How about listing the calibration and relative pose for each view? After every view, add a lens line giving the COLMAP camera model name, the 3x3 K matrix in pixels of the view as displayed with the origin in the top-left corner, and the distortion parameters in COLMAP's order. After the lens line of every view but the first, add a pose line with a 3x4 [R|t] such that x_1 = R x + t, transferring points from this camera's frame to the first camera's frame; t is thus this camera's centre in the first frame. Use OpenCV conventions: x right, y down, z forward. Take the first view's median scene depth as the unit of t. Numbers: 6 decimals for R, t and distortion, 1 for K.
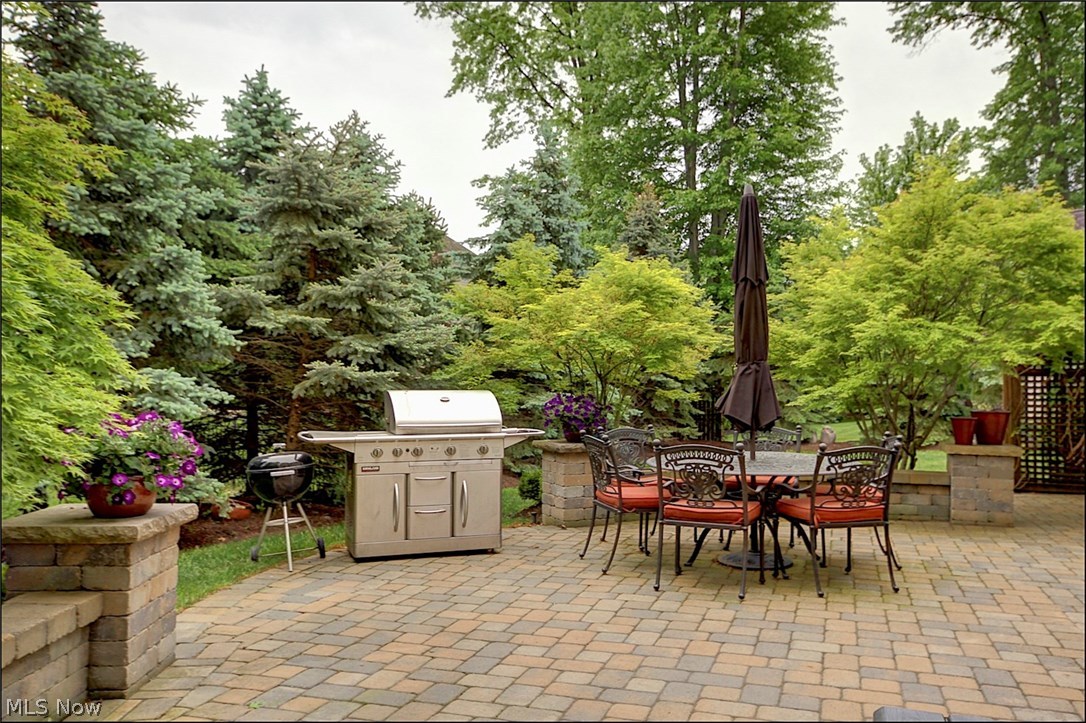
lens RADIAL K [[898.2, 0, 543.0], [0, 898.2, 361.5], [0, 0, 1]] dist [0.004121, 0.003290]
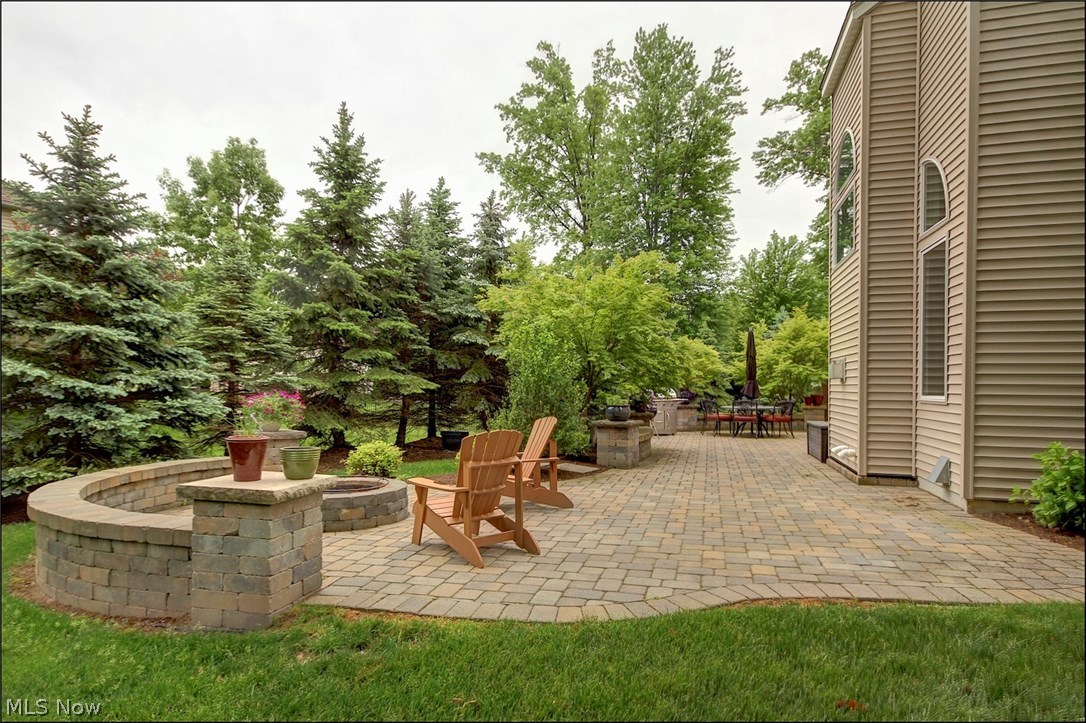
lens RADIAL K [[601.1, 0, 542.7], [0, 601.1, 379.3], [0, 0, 1]] dist [-0.000254, -0.000051]
pose [[0.999253, -0.000779, 0.038643, -0.079099], [0.000327, 0.999931, 0.011715, -0.002827], [-0.038650, -0.011694, 0.999184, -0.154534]]
